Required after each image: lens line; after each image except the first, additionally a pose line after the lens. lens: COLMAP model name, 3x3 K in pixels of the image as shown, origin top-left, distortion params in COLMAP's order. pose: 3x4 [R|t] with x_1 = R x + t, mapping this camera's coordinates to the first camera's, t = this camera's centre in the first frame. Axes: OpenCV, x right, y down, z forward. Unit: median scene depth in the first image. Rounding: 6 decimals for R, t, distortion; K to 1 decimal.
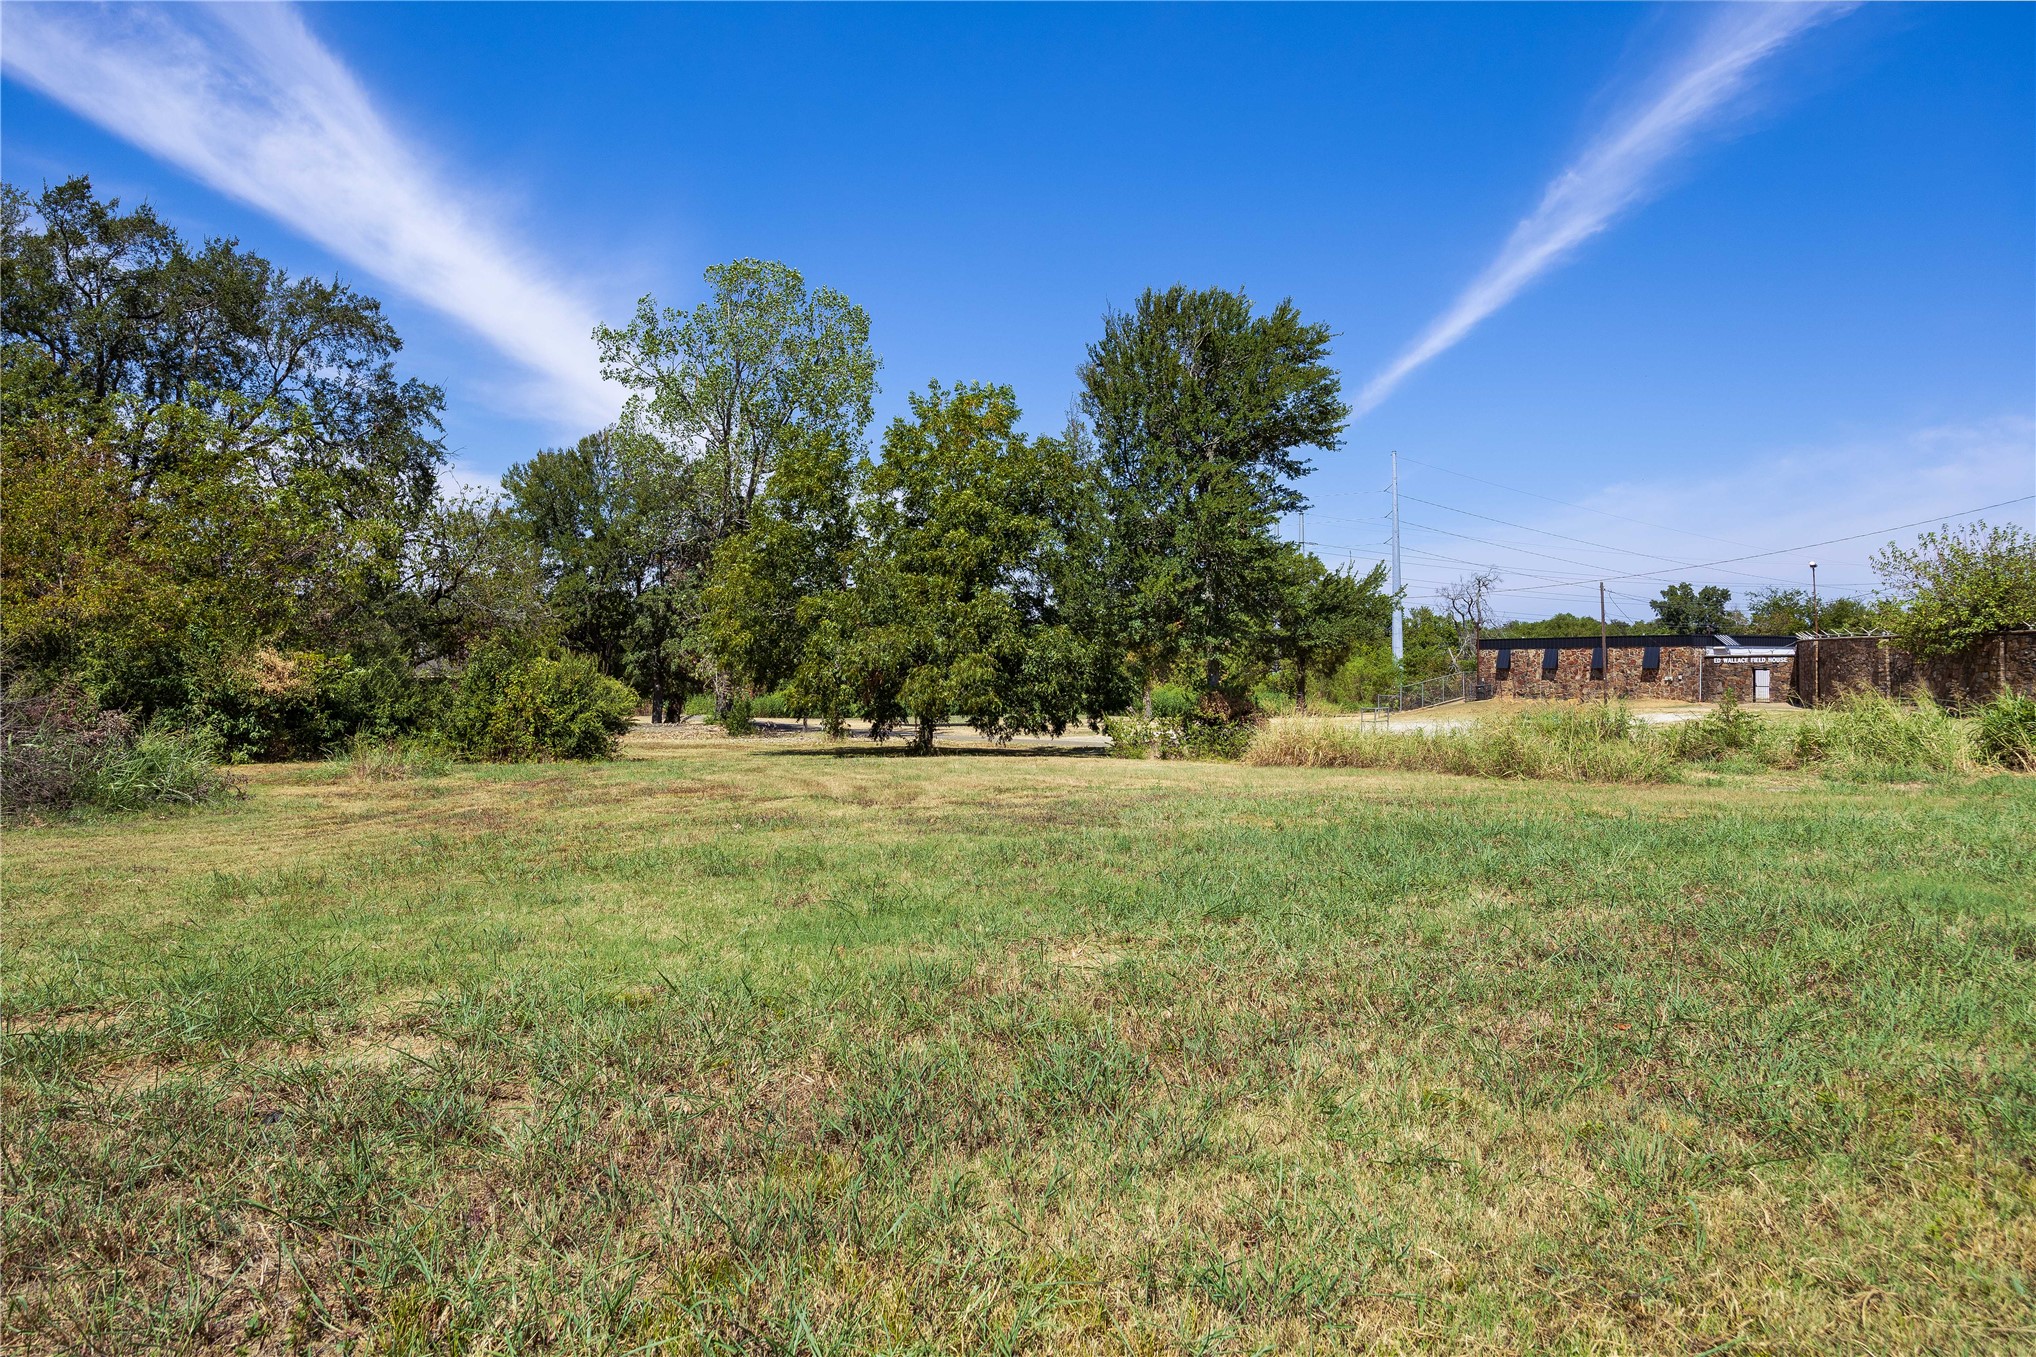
lens RADIAL K [[1291.9, 0, 1016.7], [0, 1291.9, 673.0], [0, 0, 1]] dist [0.002049, 0.000199]
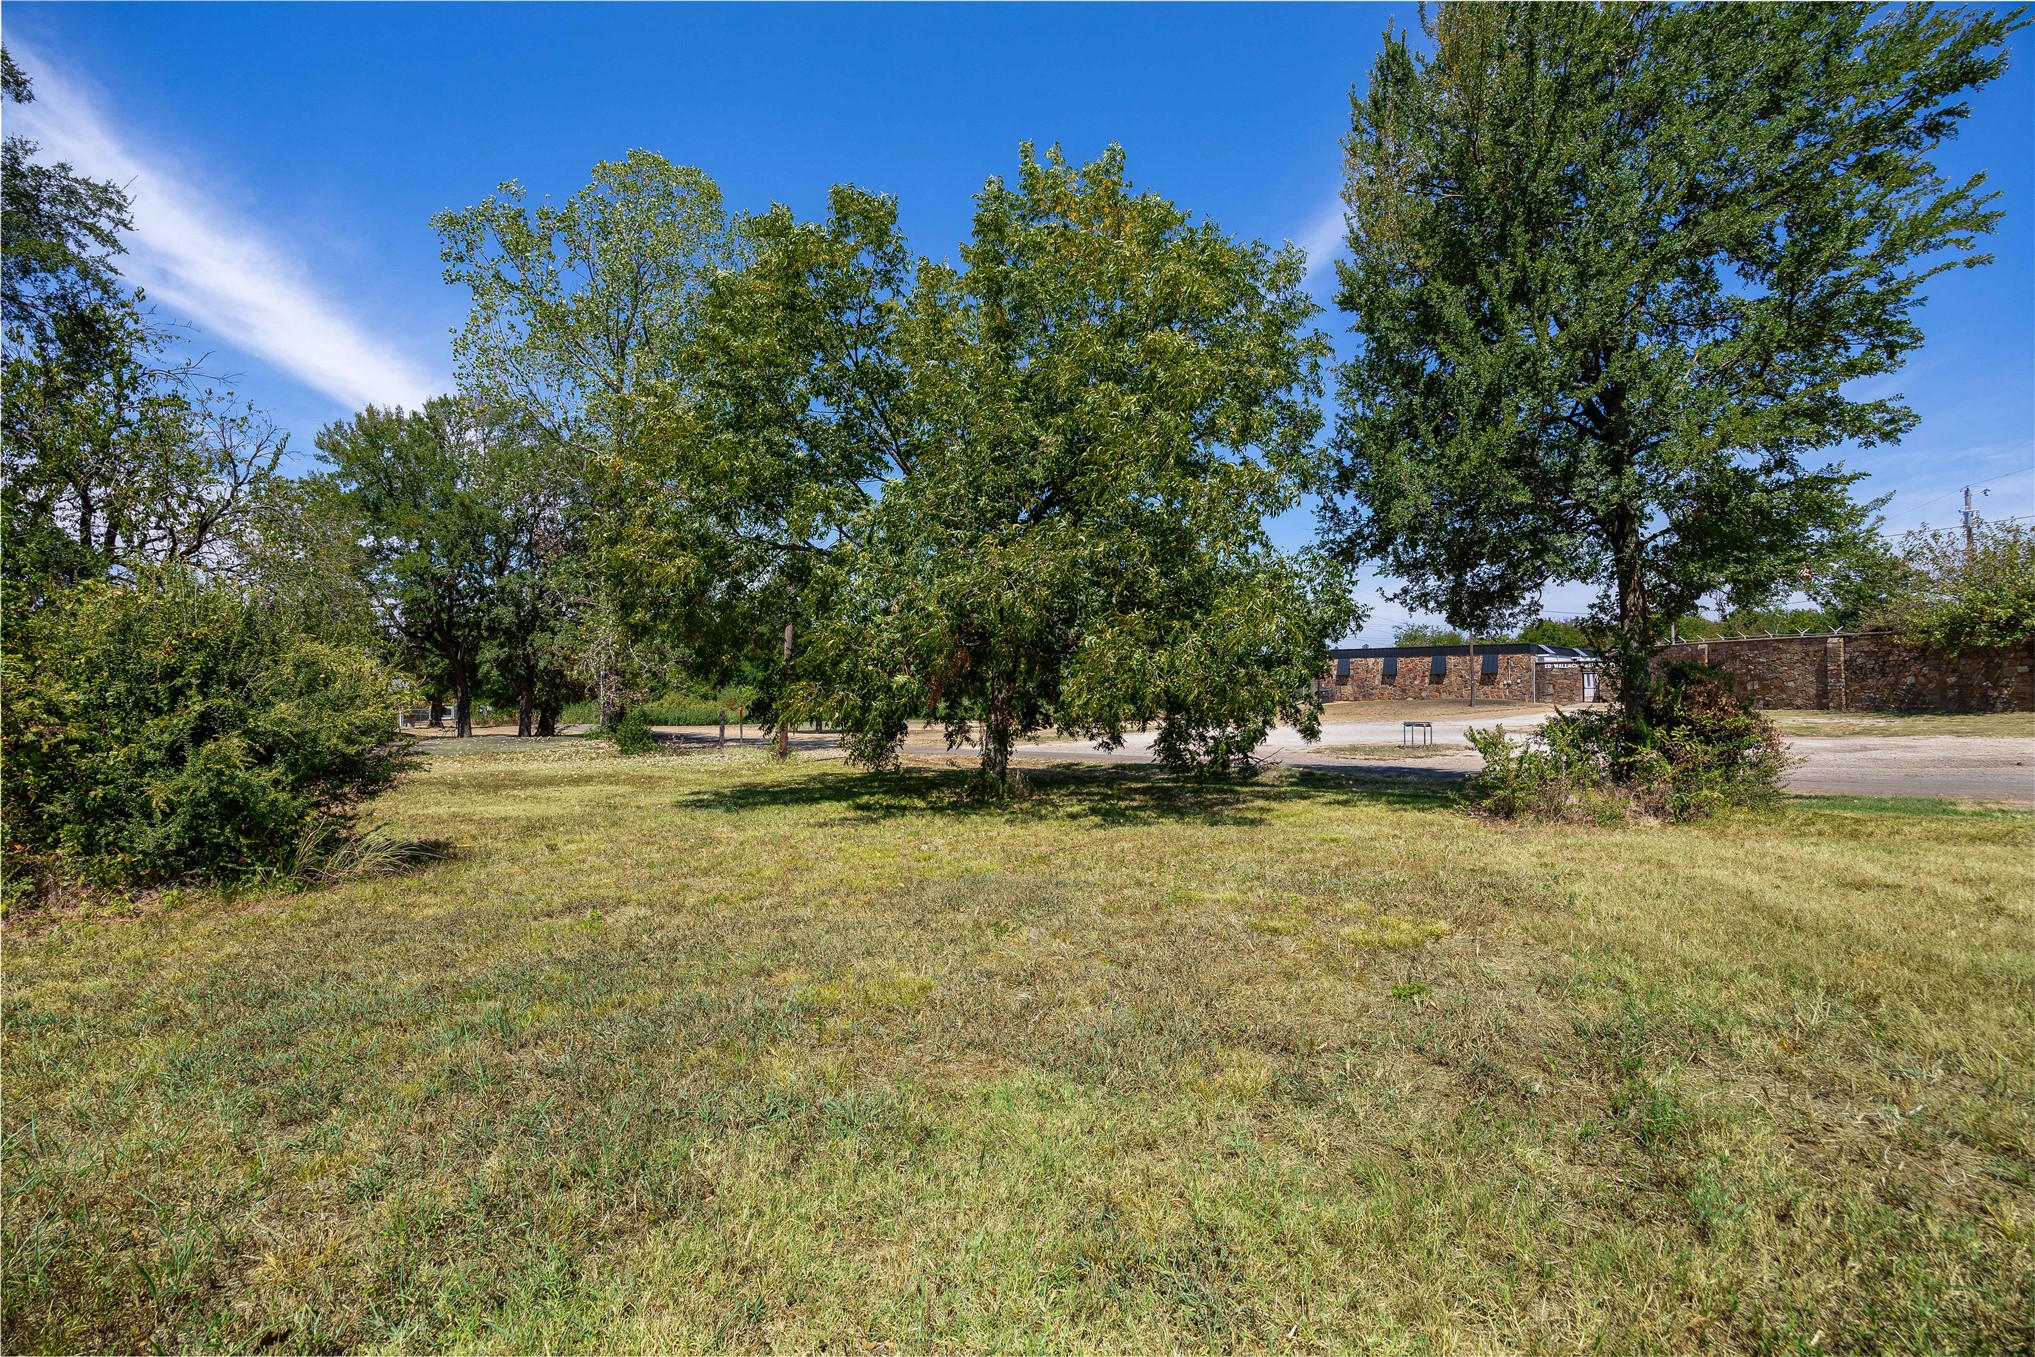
lens RADIAL K [[892.2, 0, 1021.1], [0, 892.2, 664.4], [0, 0, 1]] dist [-0.003229, -0.000045]
pose [[0.974960, 0.002338, 0.222368, -0.098575], [0.003852, 0.999617, -0.027399, 0.009725], [-0.222347, 0.027569, 0.974578, 0.388394]]
